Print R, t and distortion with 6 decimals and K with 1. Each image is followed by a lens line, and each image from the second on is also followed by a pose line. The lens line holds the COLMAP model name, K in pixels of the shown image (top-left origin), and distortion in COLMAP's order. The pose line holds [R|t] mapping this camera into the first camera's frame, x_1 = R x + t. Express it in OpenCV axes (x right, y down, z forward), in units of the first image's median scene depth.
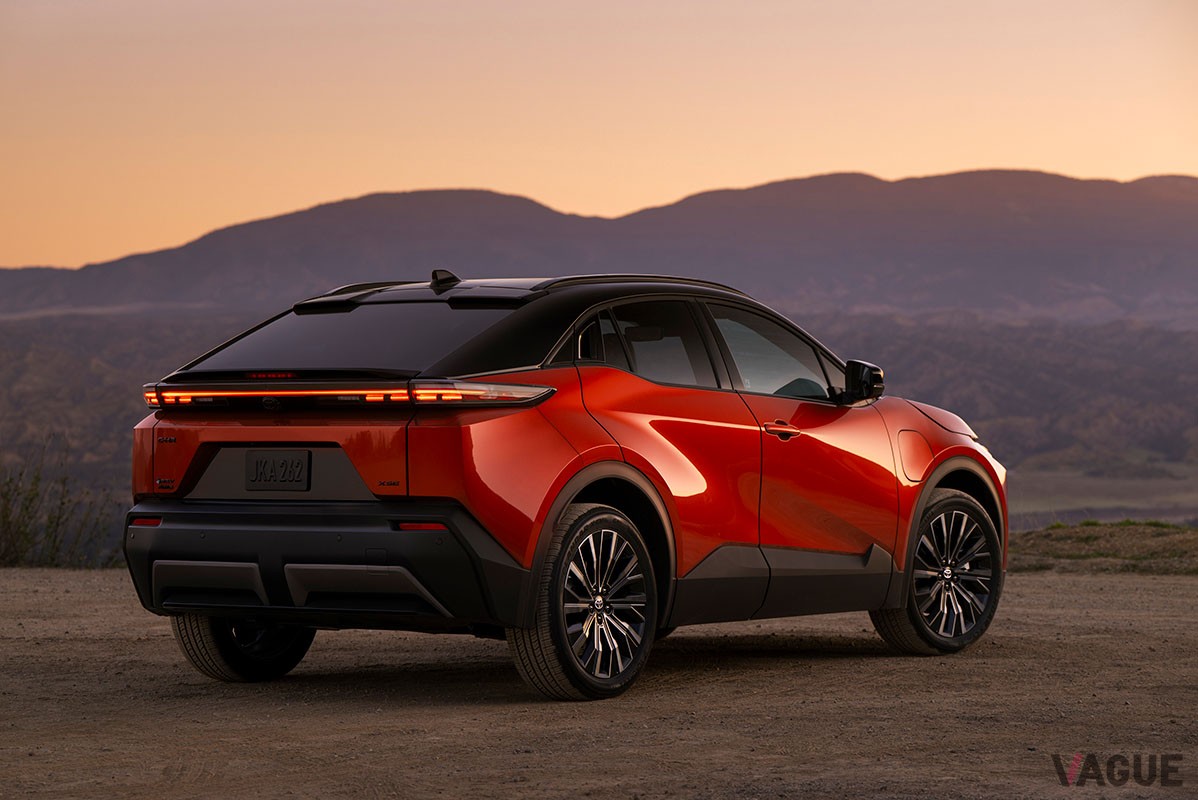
lens RADIAL K [[3464.2, 0, 599.0], [0, 3464.2, 400.0], [0, 0, 1]] dist [-0.036462, 0.427933]
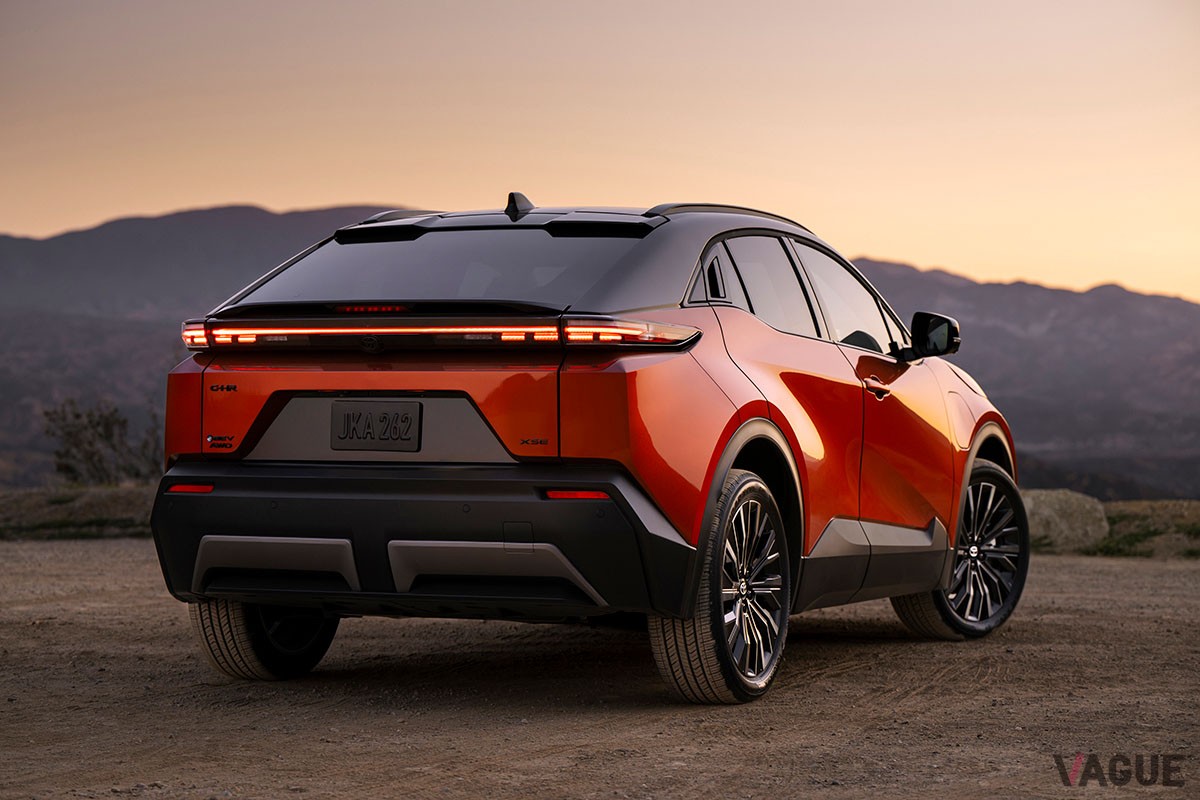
lens RADIAL K [[2897.1, 0, 549.0], [0, 2897.1, 398.8], [0, 0, 1]] dist [0.003607, -0.022080]
pose [[0.984091, 0.010670, 0.177345, -0.169312], [-0.010793, 0.999942, -0.000275, 0.013404], [-0.177337, -0.001643, 0.984149, 0.313753]]
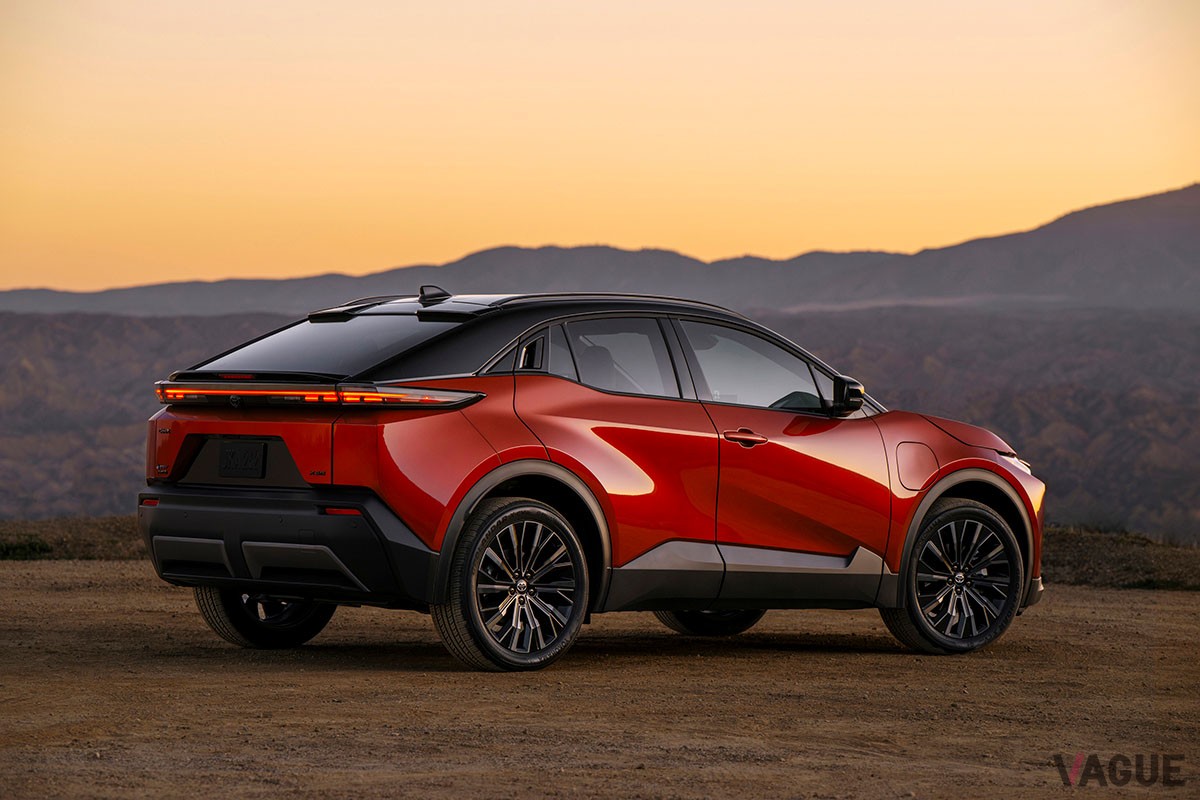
lens RADIAL K [[3994.8, 0, 600.0], [0, 3994.8, 400.0], [0, 0, 1]] dist [0.022270, 0.387106]
pose [[0.974059, 0.024248, -0.224989, 0.310954], [-0.024664, 0.999695, 0.000961, -0.003519], [0.224944, 0.004613, 0.974361, -0.253685]]
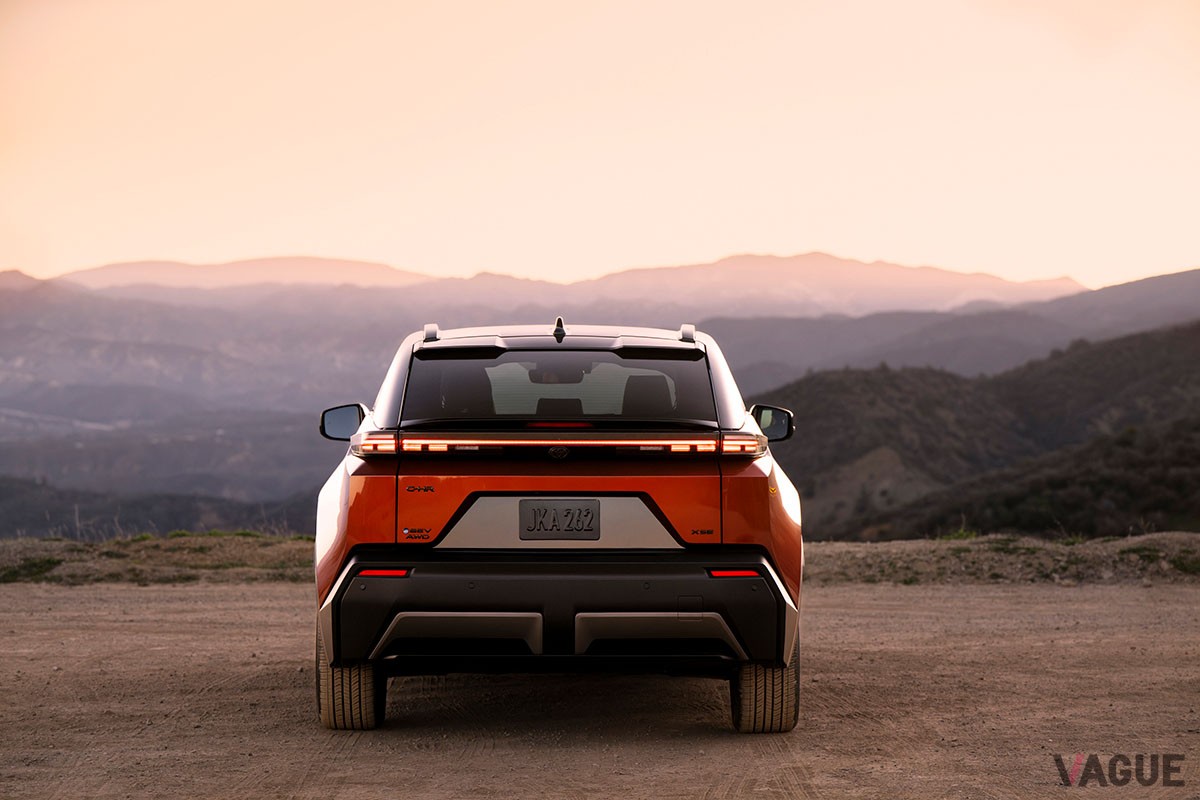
lens RADIAL K [[3225.7, 0, 600.0], [0, 3225.7, 400.0], [0, 0, 1]] dist [-0.032358, -0.087901]
pose [[0.825028, 0.007800, 0.565039, -0.594746], [-0.010200, 0.999947, 0.001088, -0.014980], [-0.565000, -0.006661, 0.825064, 0.218390]]
